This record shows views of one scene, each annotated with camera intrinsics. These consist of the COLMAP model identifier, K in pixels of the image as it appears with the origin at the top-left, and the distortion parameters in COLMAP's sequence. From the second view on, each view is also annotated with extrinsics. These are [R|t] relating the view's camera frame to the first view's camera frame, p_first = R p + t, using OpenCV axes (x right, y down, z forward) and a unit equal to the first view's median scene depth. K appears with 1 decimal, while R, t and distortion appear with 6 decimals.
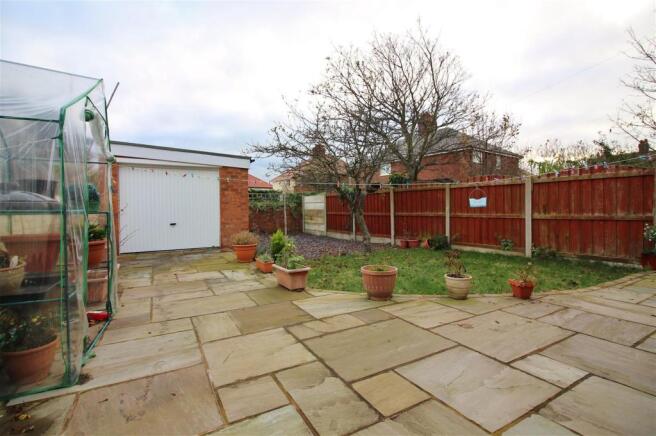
lens RADIAL K [[314.0, 0, 328.0], [0, 314.0, 218.0], [0, 0, 1]] dist [-0.001761, -0.000404]
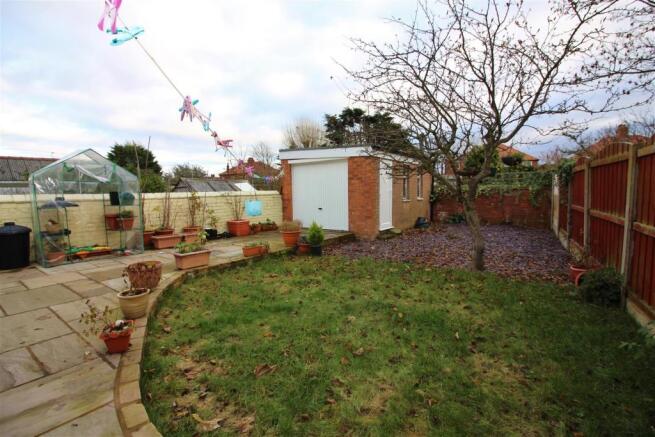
lens RADIAL K [[313.6, 0, 327.5], [0, 313.6, 218.5], [0, 0, 1]] dist [-0.001761, -0.000404]
pose [[0.377576, 0.086657, -0.921915, 0.635394], [-0.014146, 0.996035, 0.087830, -0.048335], [0.925870, -0.020121, 0.377305, 0.524205]]
